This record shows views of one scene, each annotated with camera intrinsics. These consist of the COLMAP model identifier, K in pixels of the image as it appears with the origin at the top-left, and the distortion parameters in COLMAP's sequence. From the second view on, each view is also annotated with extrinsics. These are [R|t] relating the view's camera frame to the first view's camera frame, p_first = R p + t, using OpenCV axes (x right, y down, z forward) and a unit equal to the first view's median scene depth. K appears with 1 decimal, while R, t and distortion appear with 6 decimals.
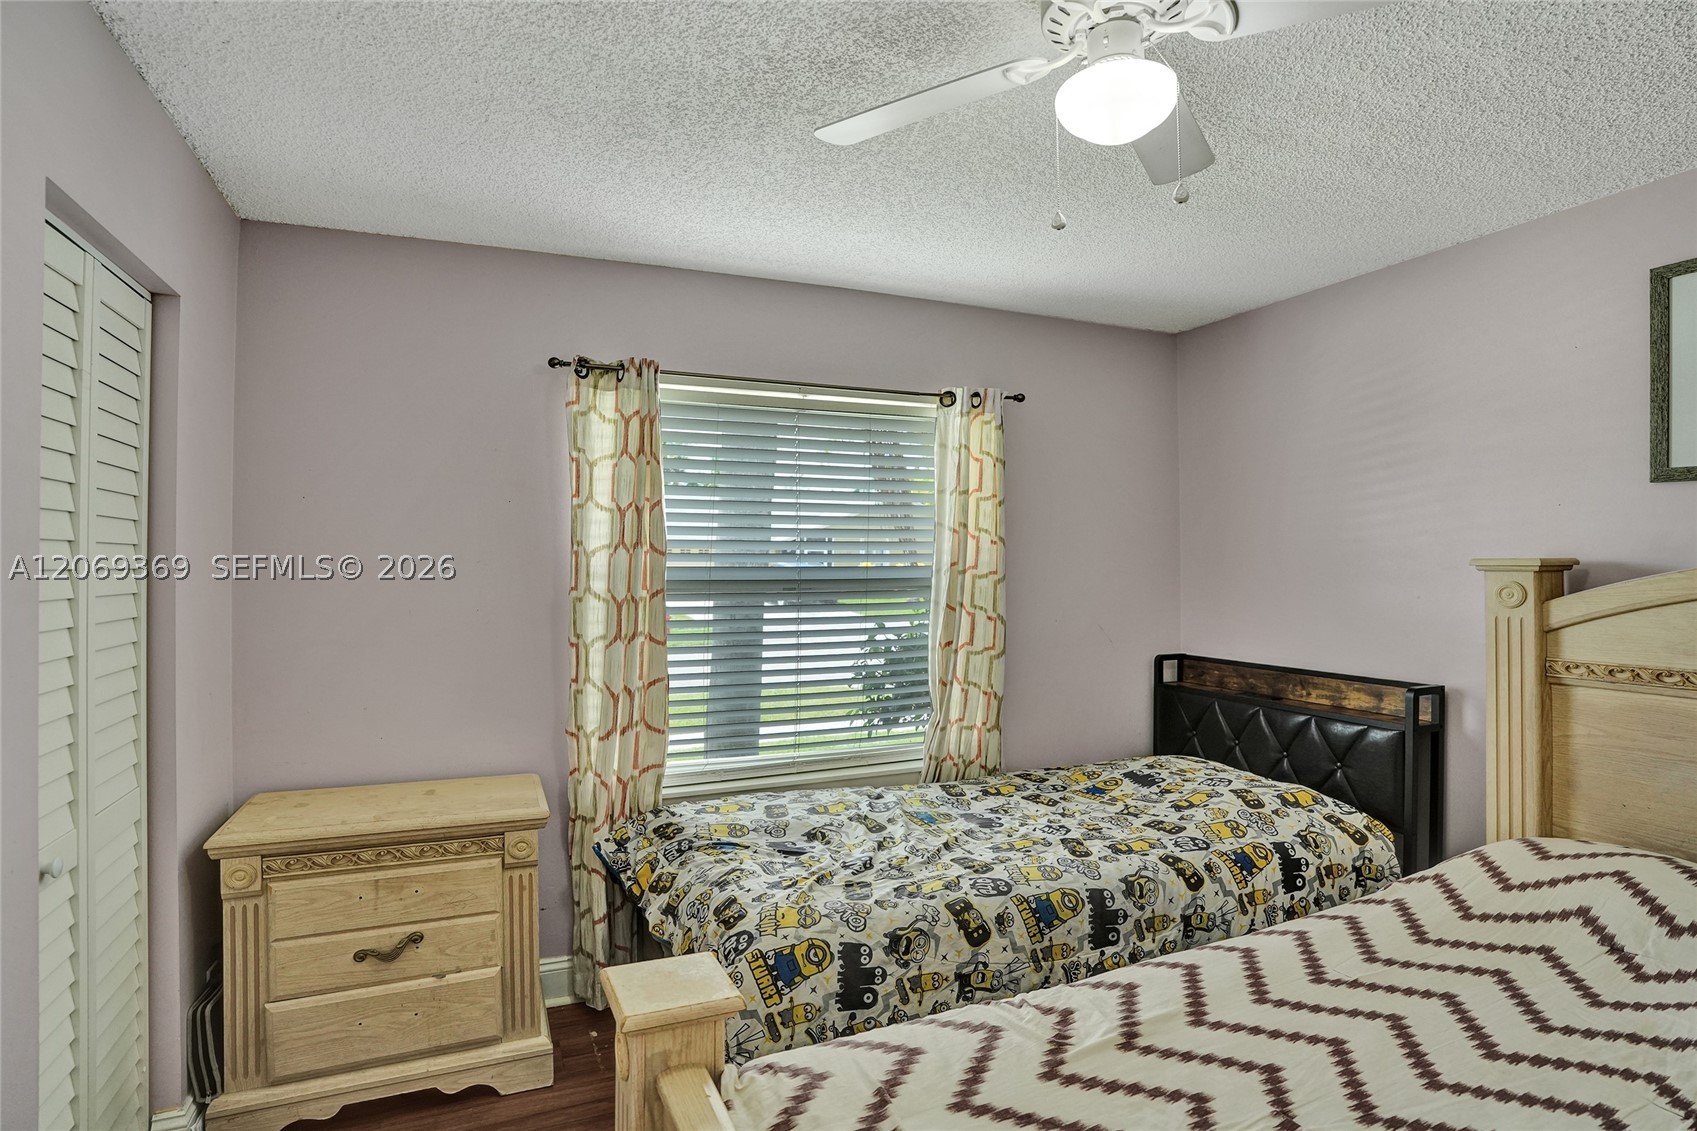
lens RADIAL K [[891.8, 0, 848.0], [0, 891.8, 556.1], [0, 0, 1]] dist [-0.075333, 0.031214]
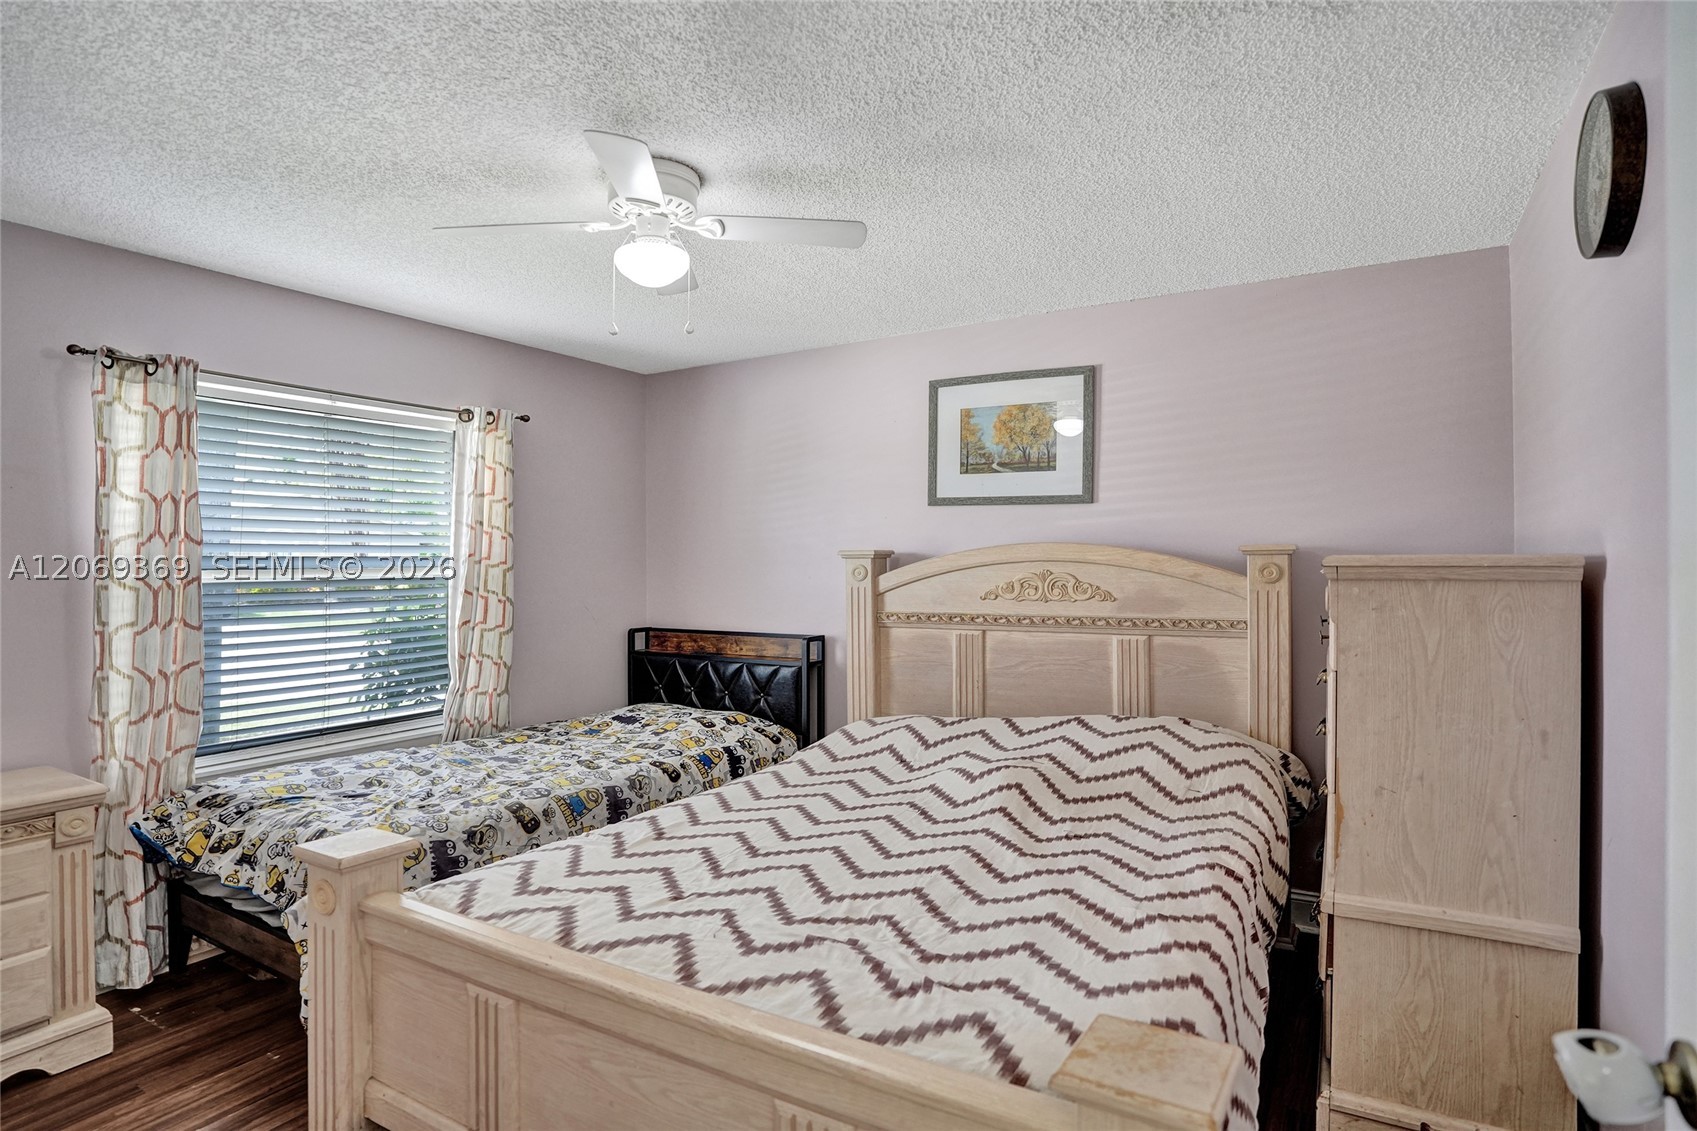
lens RADIAL K [[891.8, 0, 848.0], [0, 891.8, 556.1], [0, 0, 1]] dist [-0.075333, 0.031214]
pose [[0.813431, 0.001532, 0.581659, -0.185002], [-0.000534, 0.999998, -0.001887, 0.014659], [-0.581661, 0.001225, 0.813431, -0.293222]]
